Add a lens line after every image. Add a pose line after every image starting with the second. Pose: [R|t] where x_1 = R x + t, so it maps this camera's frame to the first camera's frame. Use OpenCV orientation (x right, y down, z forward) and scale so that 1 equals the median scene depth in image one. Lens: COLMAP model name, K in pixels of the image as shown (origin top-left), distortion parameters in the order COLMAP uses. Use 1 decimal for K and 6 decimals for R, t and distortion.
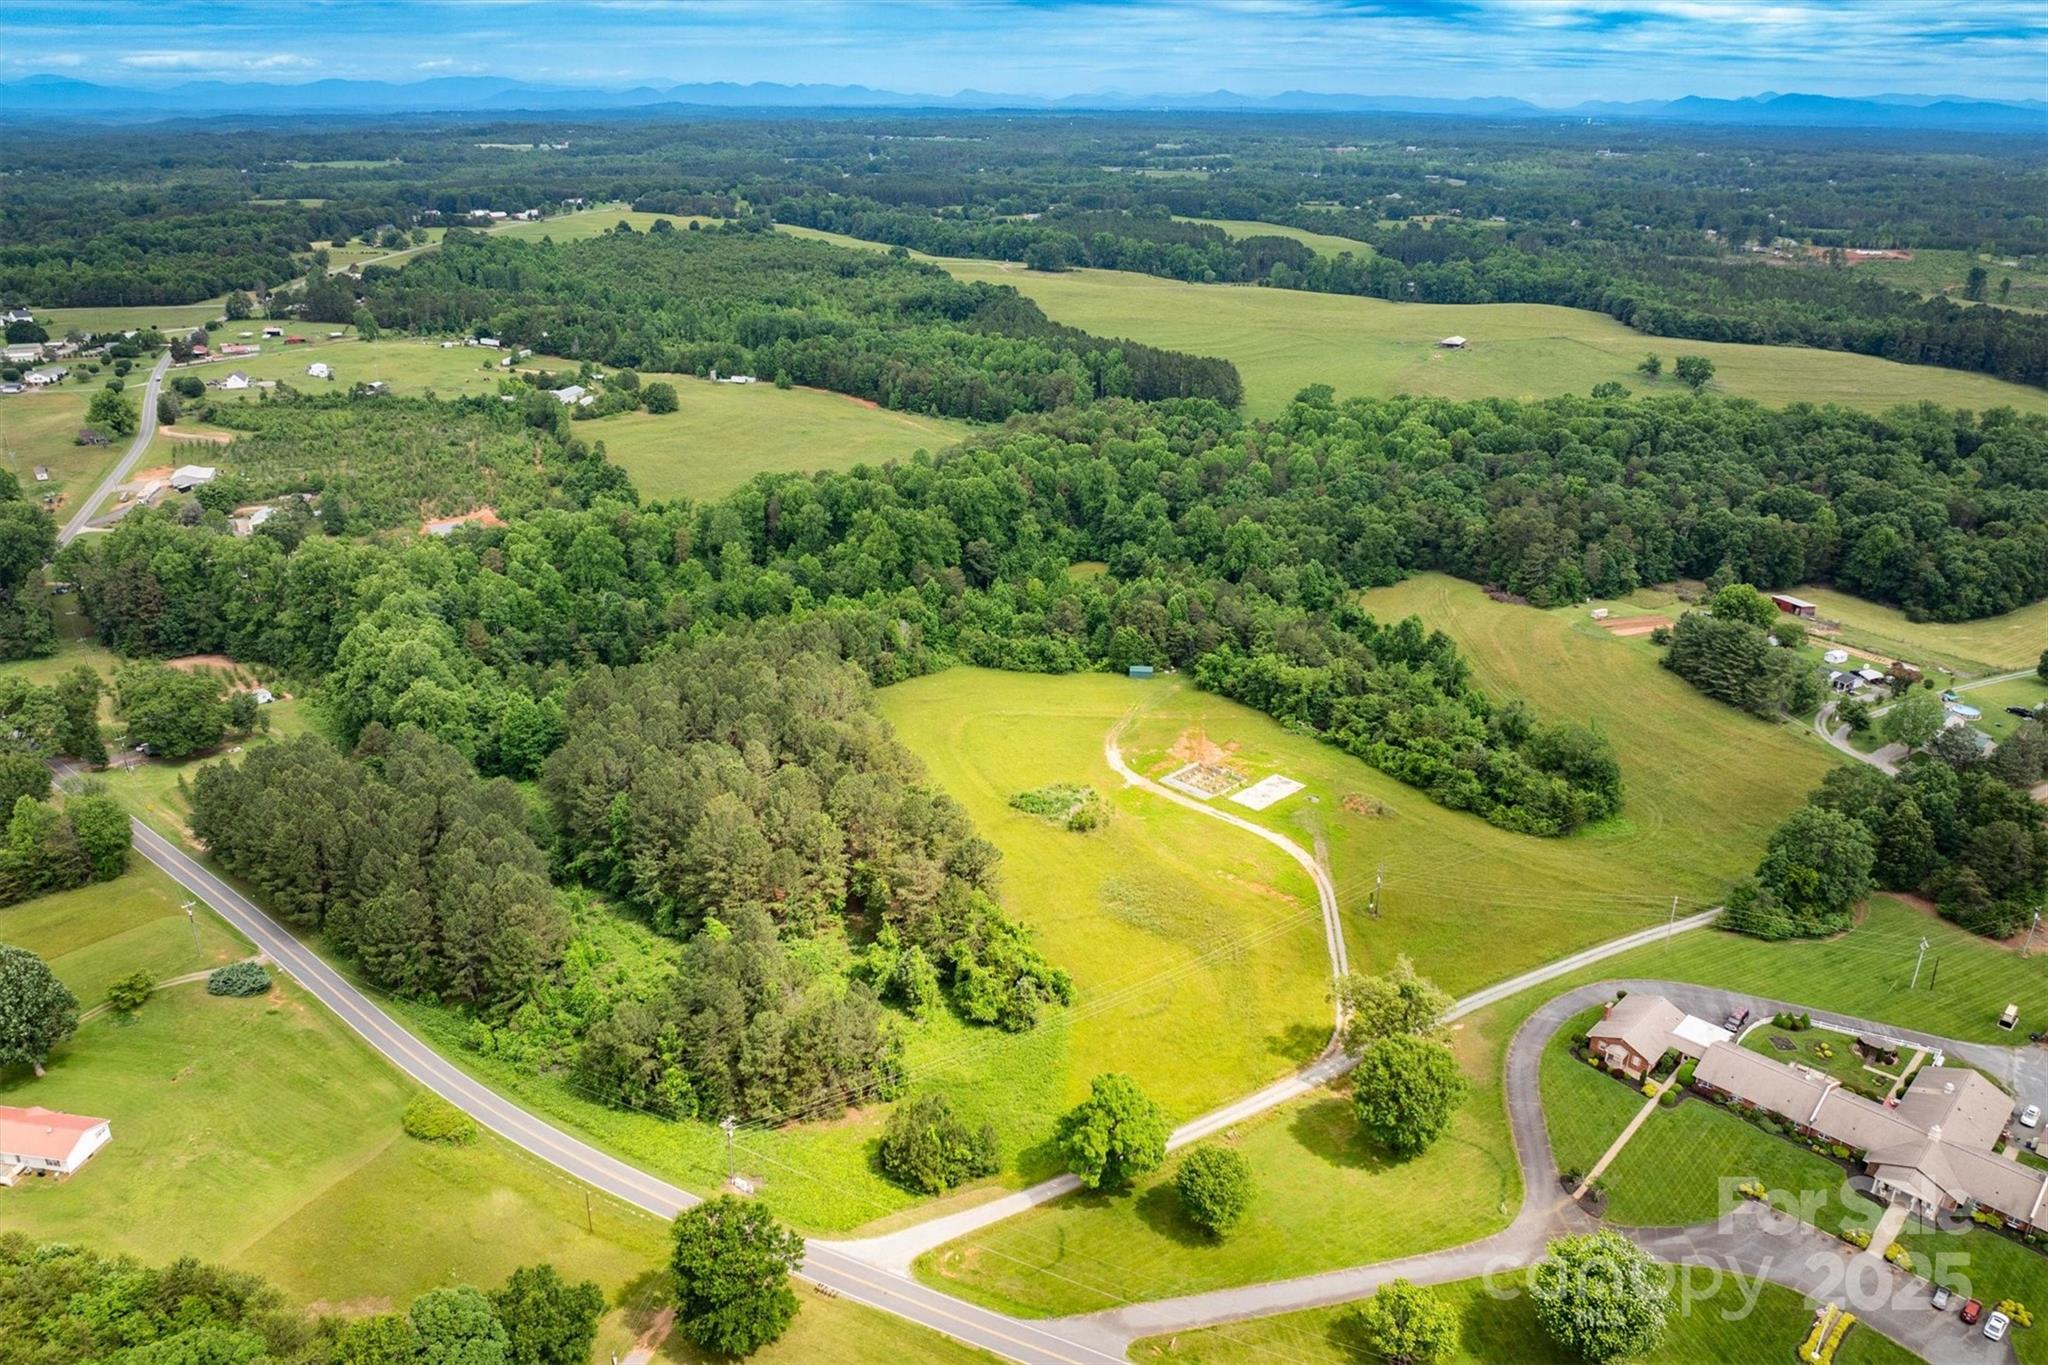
lens RADIAL K [[1449.8, 0, 1028.3], [0, 1449.8, 685.3], [0, 0, 1]] dist [-0.040926, 0.004664]
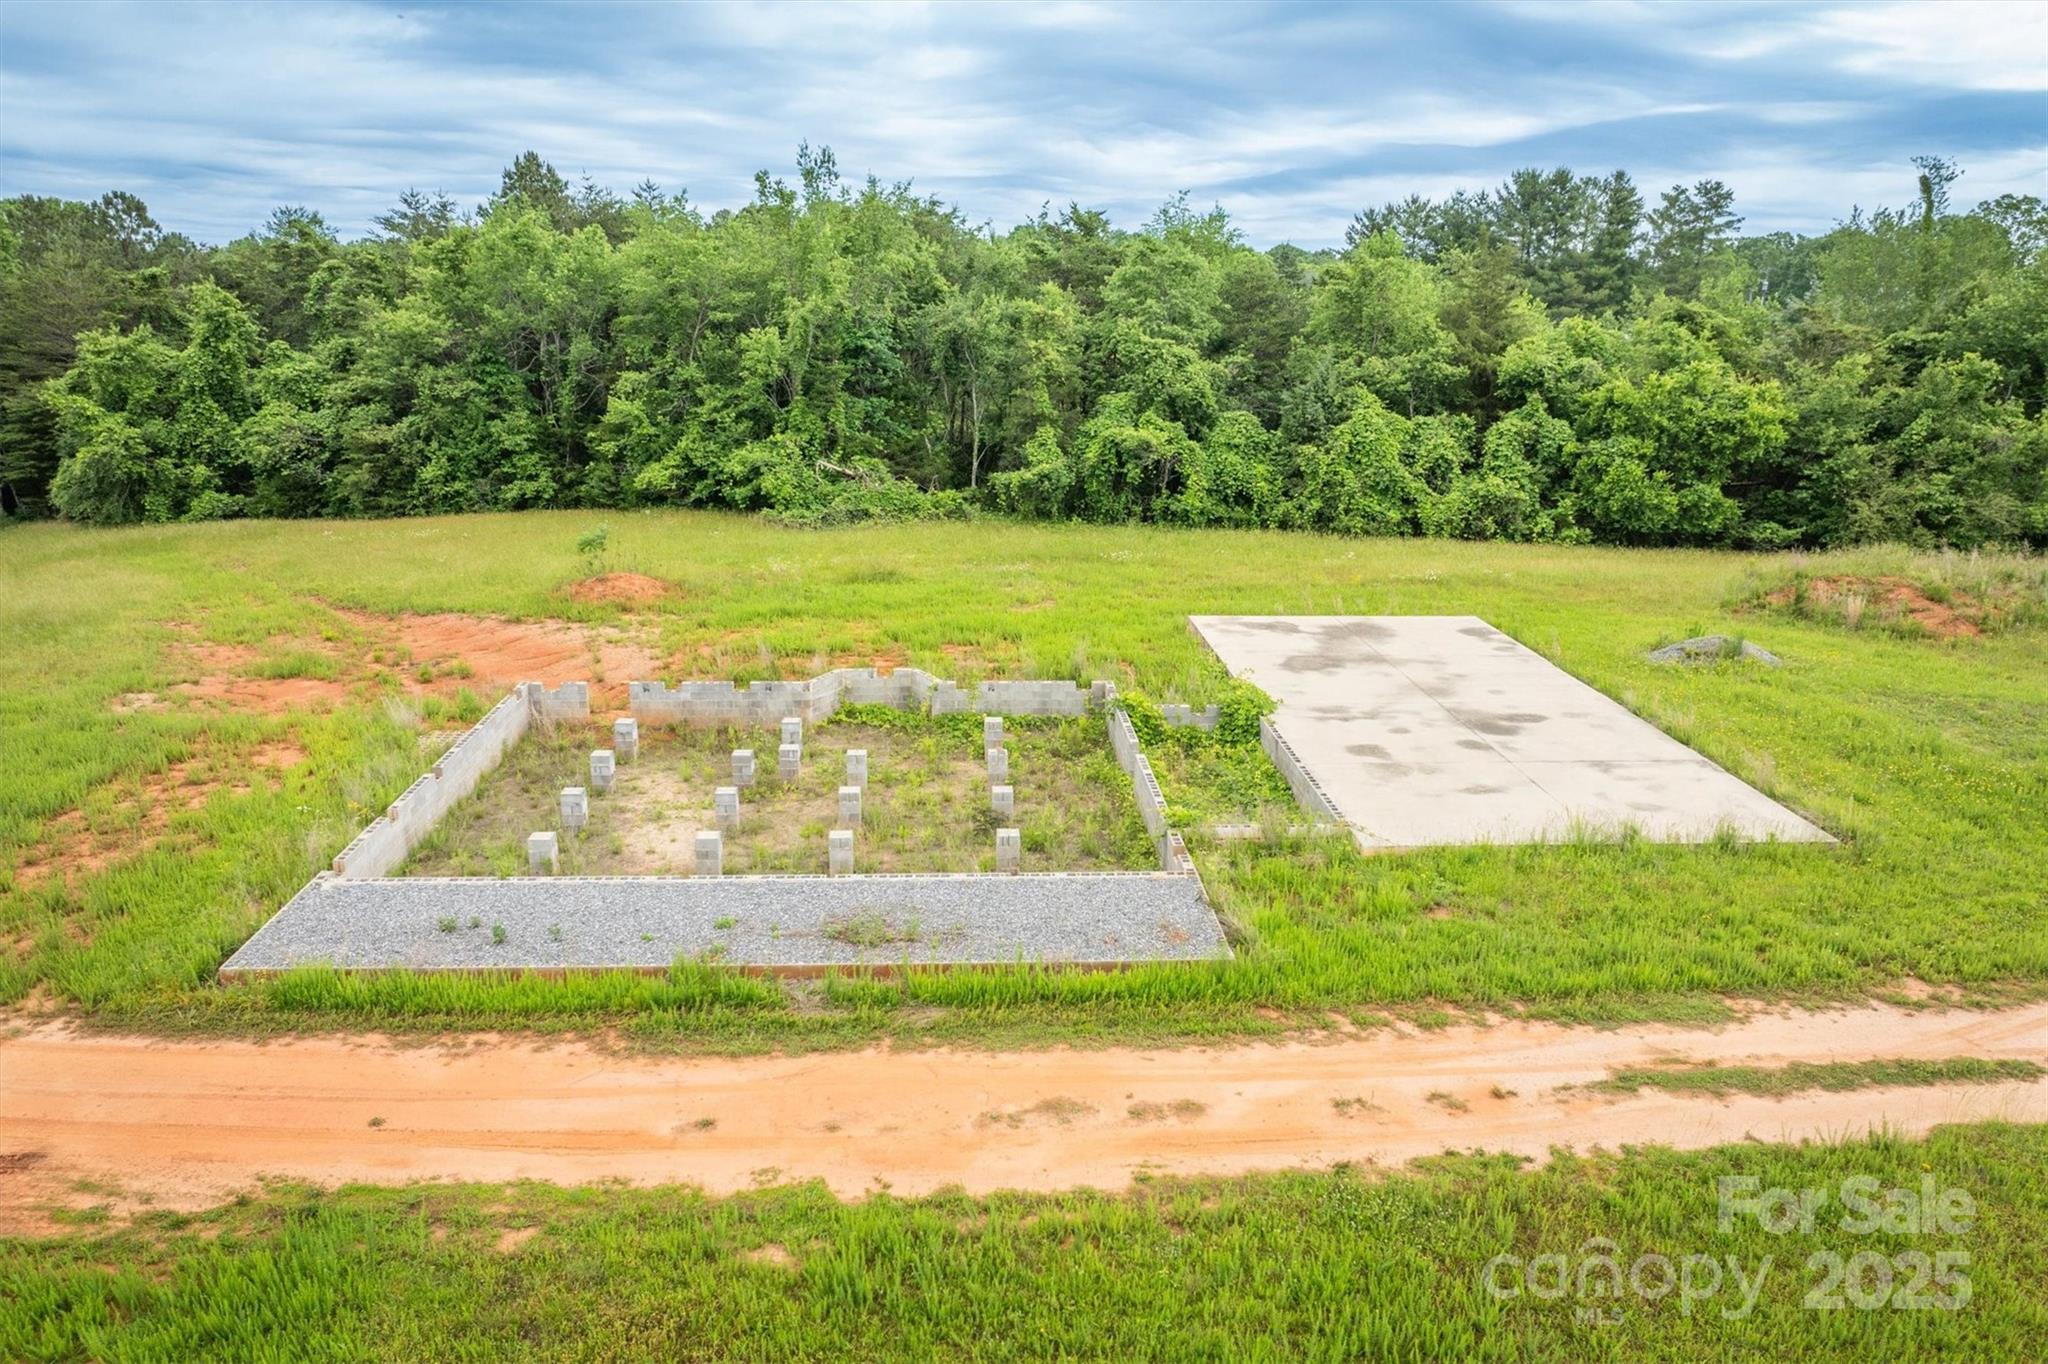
lens RADIAL K [[1449.8, 0, 1005.3], [0, 1449.8, 699.6], [0, 0, 1]] dist [-0.040926, 0.004664]
pose [[0.668169, -0.198317, 0.717091, 0.037114], [0.279418, 0.960156, 0.005184, 0.033188], [-0.689547, 0.196904, 0.696960, 0.486717]]
